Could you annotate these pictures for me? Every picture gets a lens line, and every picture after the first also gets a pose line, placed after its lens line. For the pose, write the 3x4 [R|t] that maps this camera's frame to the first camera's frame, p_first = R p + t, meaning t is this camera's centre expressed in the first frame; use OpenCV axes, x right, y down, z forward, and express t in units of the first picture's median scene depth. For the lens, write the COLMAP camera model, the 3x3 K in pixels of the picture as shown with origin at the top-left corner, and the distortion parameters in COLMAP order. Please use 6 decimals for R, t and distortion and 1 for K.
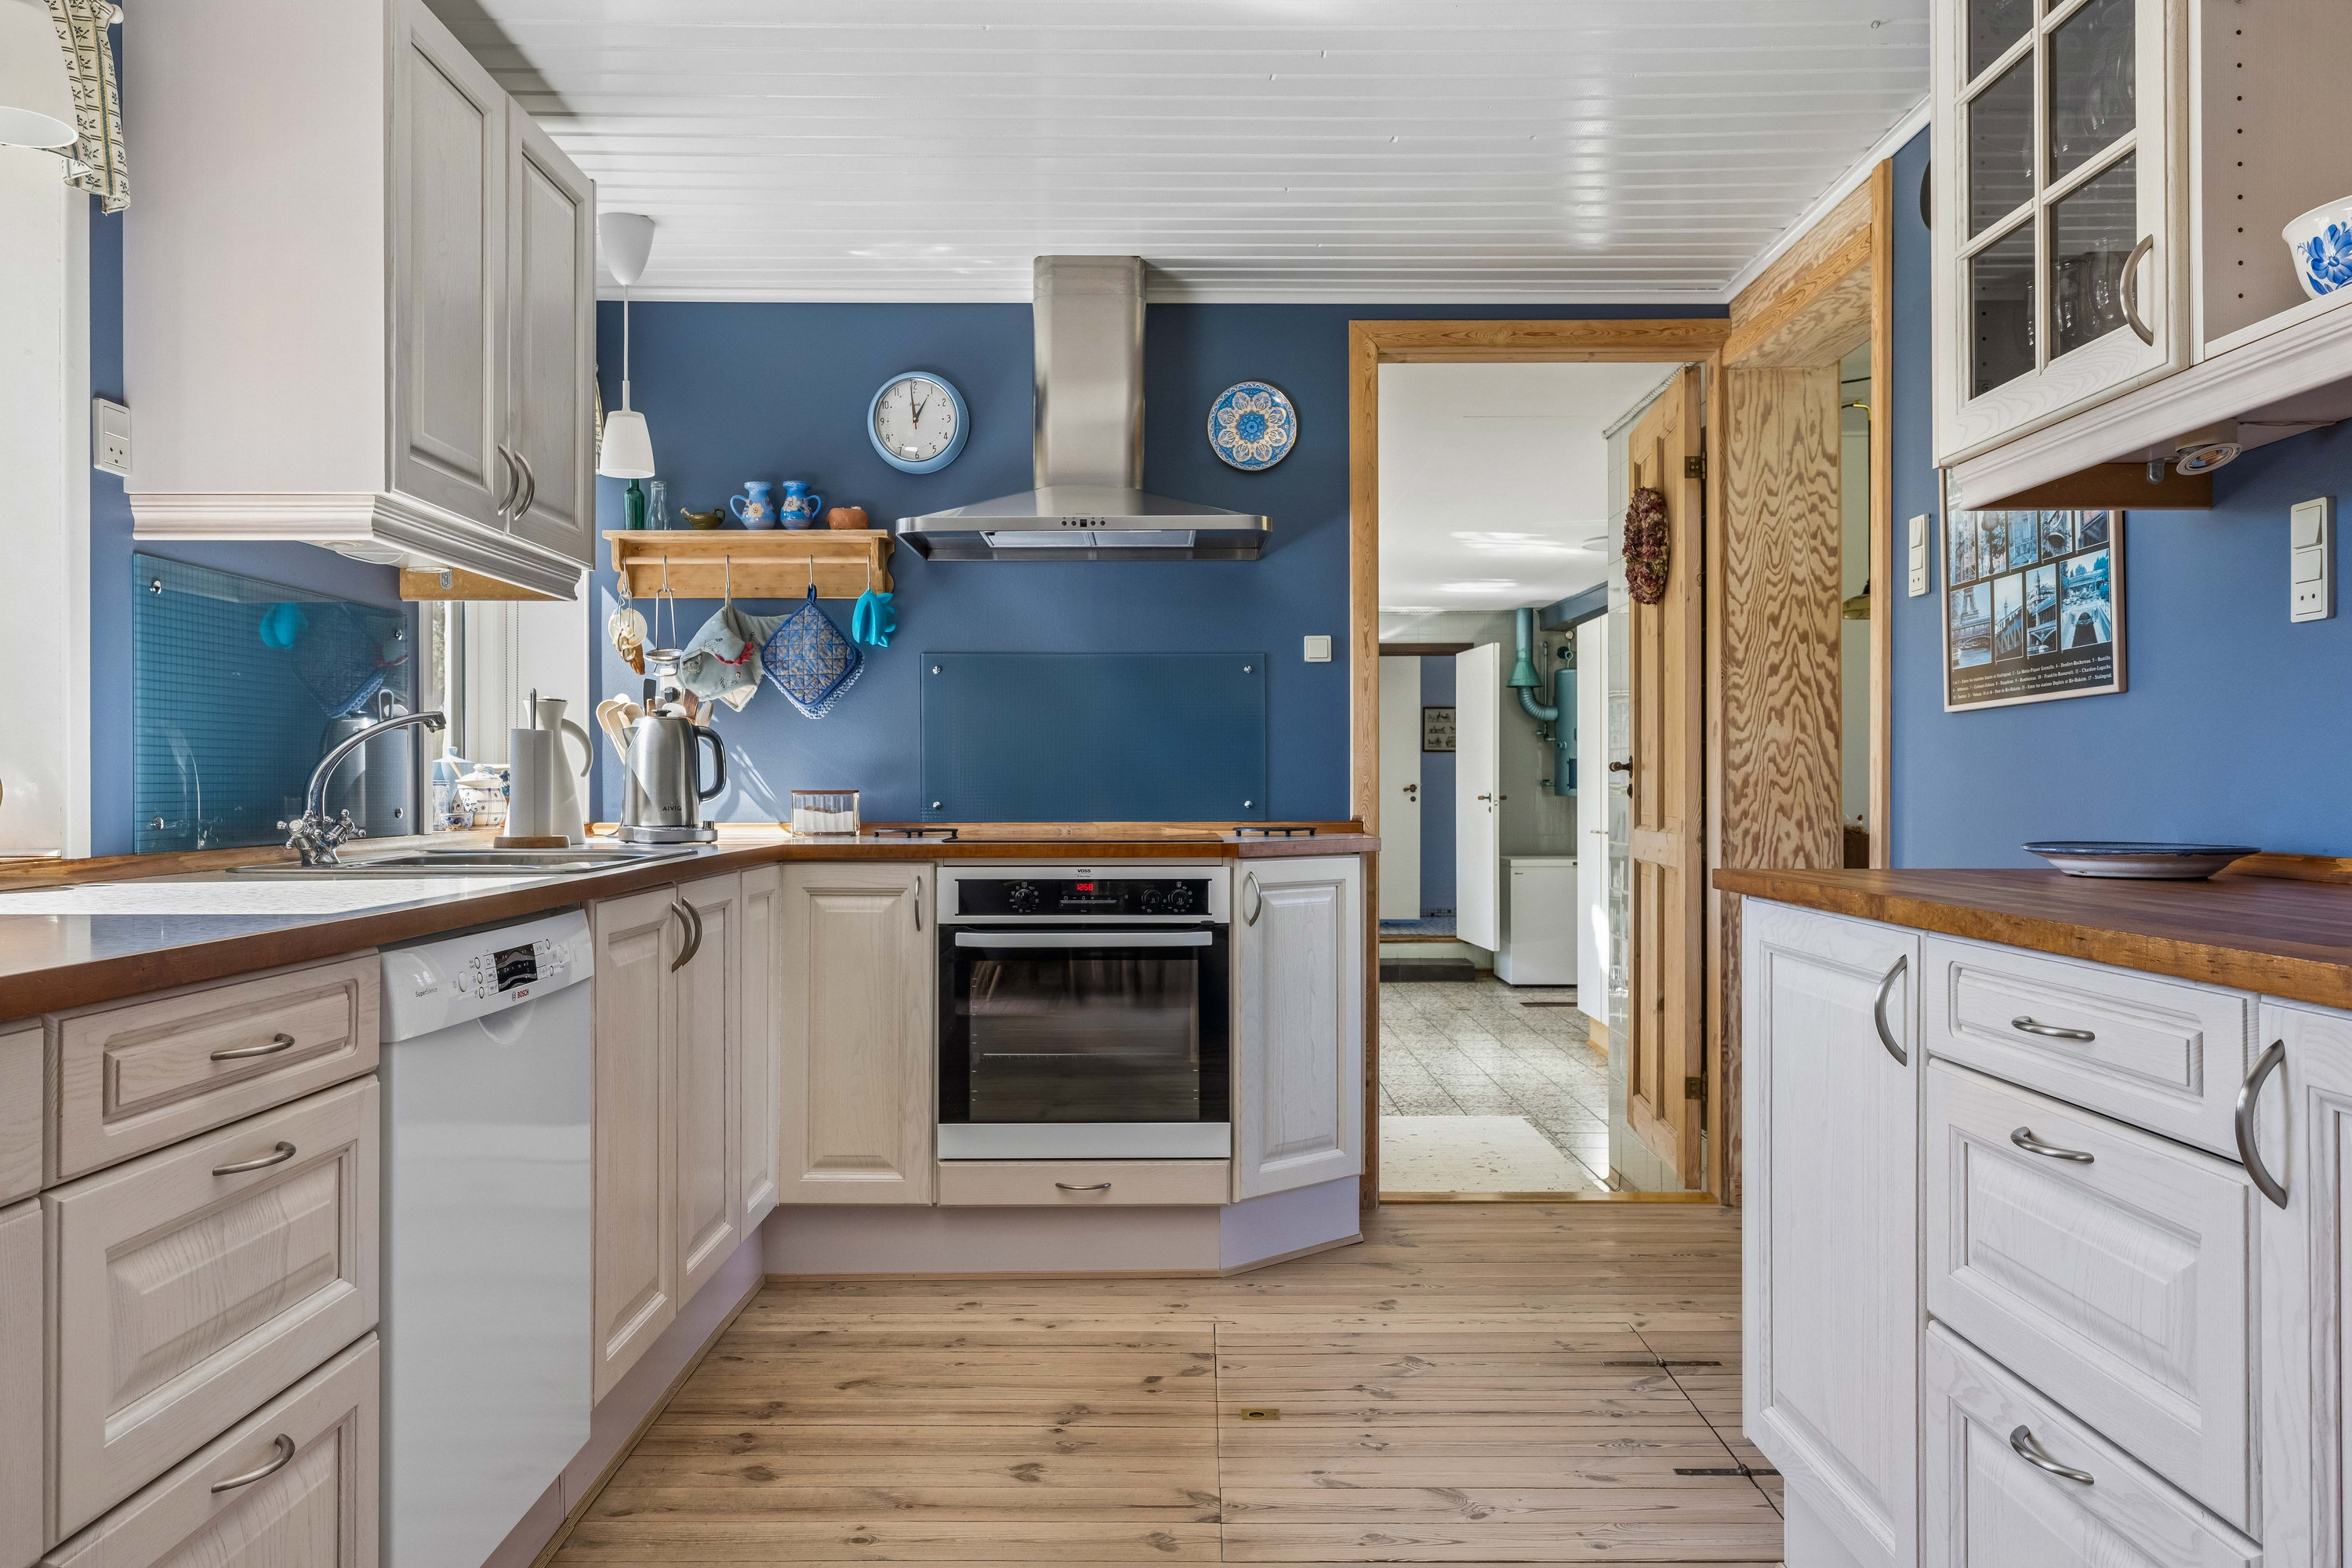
lens RADIAL K [[1691.2, 0, 1176.2], [0, 1691.2, 785.9], [0, 0, 1]] dist [-0.000553, -0.004870]
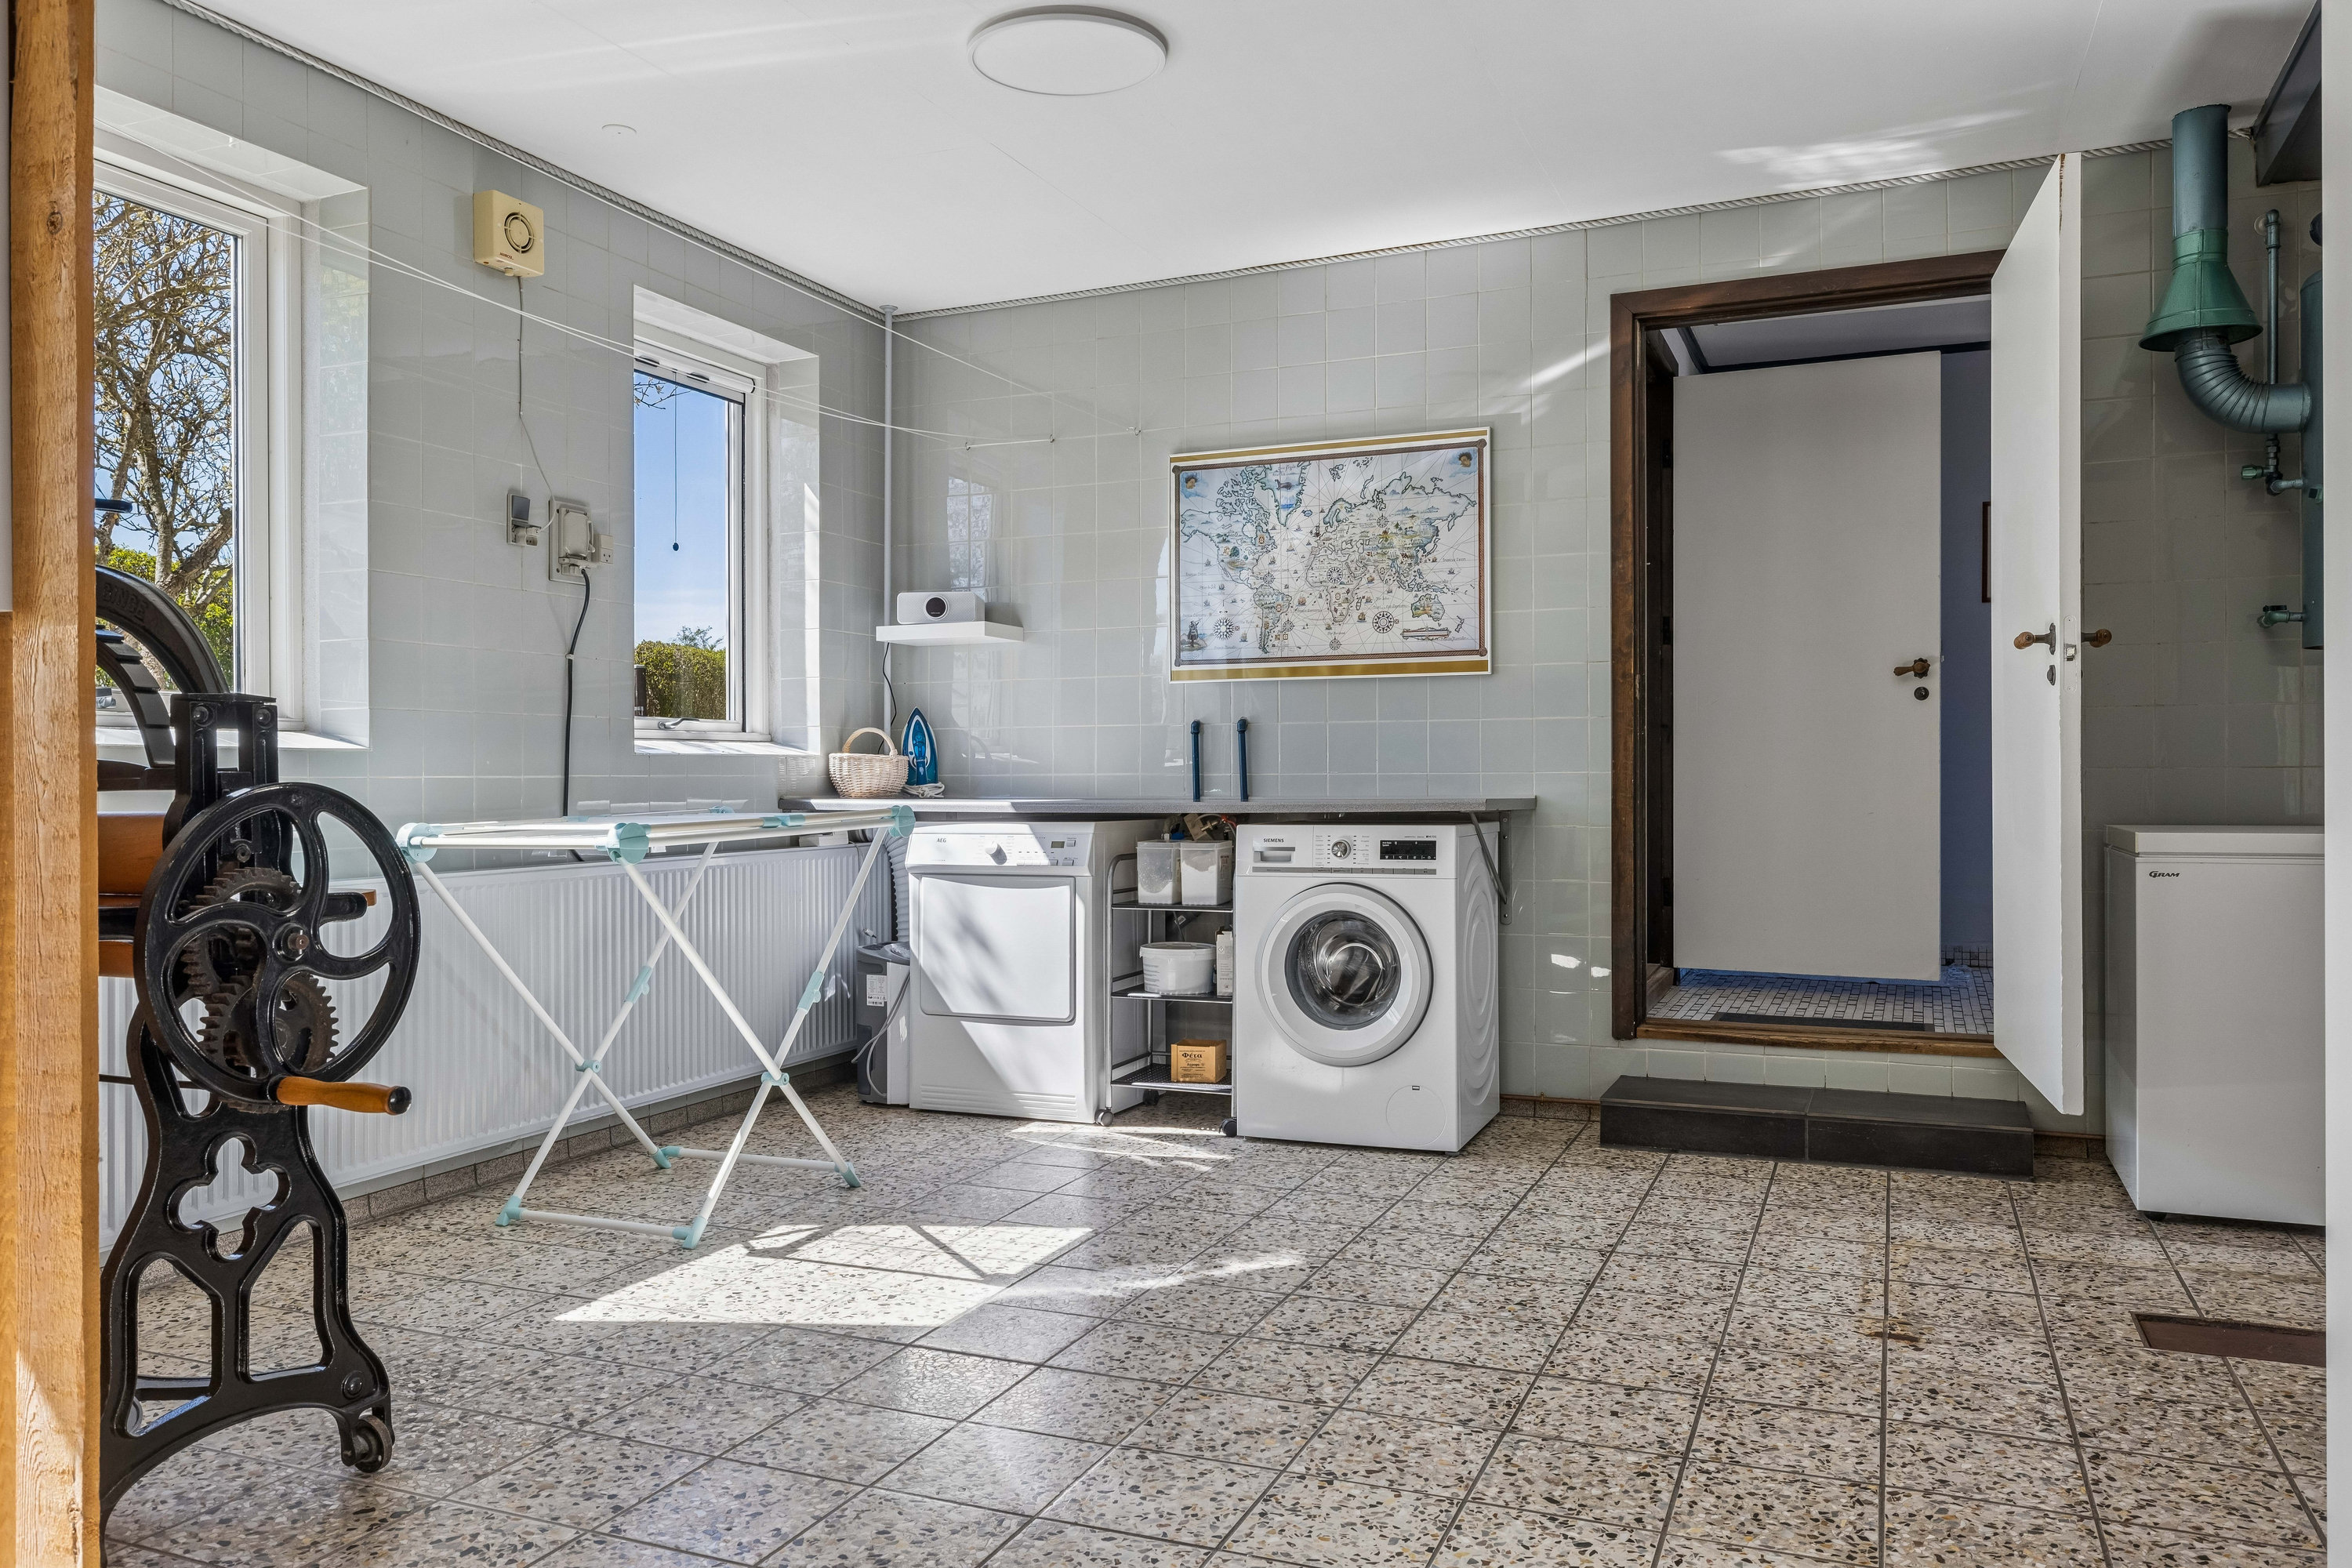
lens RADIAL K [[1691.2, 0, 1176.2], [0, 1691.2, 782.1], [0, 0, 1]] dist [-0.000553, -0.004870]
pose [[0.920677, -0.006528, -0.390270, 0.149279], [0.008341, 0.999961, 0.002950, 0.030369], [0.390236, -0.005971, 0.920696, 0.605075]]
